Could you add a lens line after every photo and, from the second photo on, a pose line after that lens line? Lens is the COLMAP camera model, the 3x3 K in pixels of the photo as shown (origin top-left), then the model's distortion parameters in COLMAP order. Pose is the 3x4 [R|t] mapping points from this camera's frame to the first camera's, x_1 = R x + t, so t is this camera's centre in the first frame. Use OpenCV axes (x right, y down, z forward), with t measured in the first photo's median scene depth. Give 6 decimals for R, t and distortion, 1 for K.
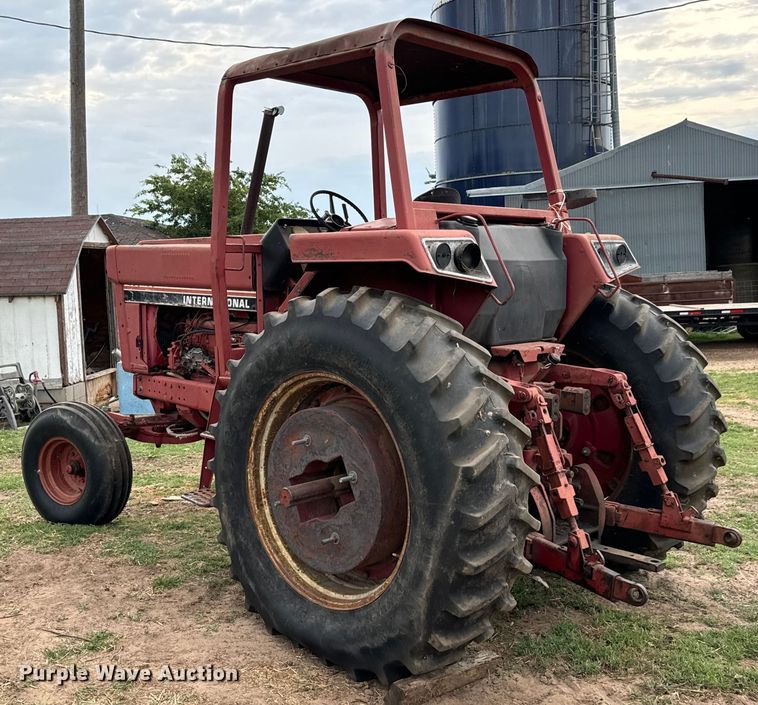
lens RADIAL K [[820.0, 0, 325.4], [0, 820.0, 354.1], [0, 0, 1]] dist [0.130417, -0.001640]
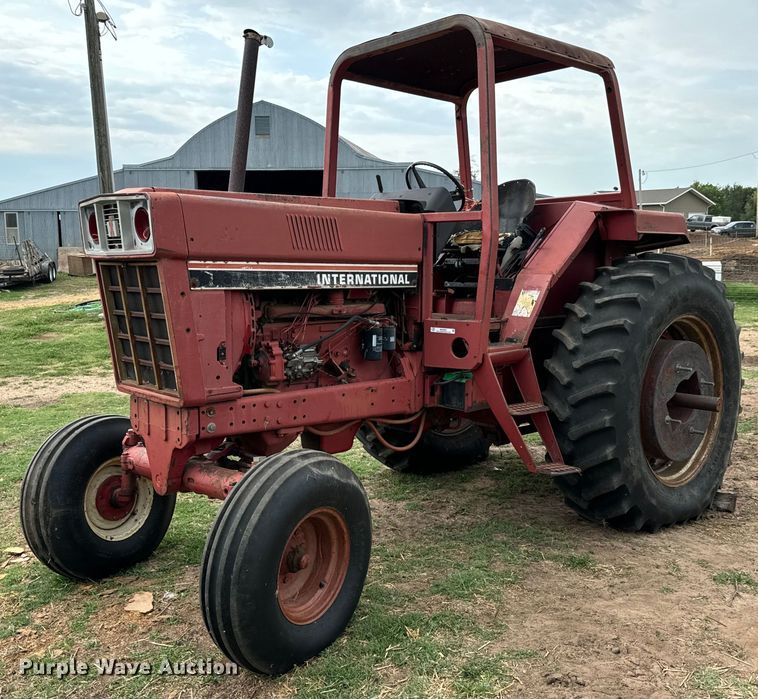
lens RADIAL K [[820.0, 0, 325.4], [0, 820.0, 351.1], [0, 0, 1]] dist [0.130417, -0.001640]
pose [[0.074675, -0.103182, 0.991855, -0.930236], [0.106625, 0.989757, 0.094936, -0.073262], [-0.991491, 0.098667, 0.084912, 0.959337]]
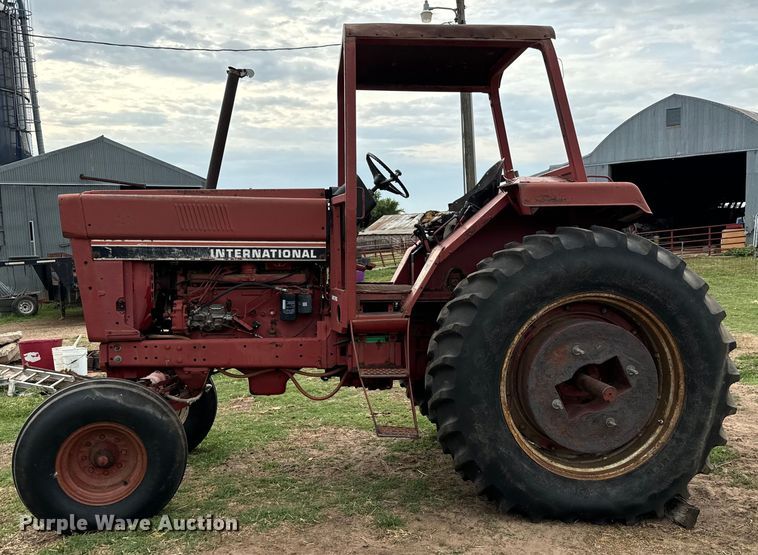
lens RADIAL K [[663.5, 0, 330.4], [0, 663.5, 305.1], [0, 0, 1]] dist [0.126787, -0.182082]
pose [[0.667494, -0.063759, 0.741880, -0.669091], [0.086579, 0.996215, 0.007719, -0.000686], [-0.739564, 0.059078, 0.670488, 0.396634]]
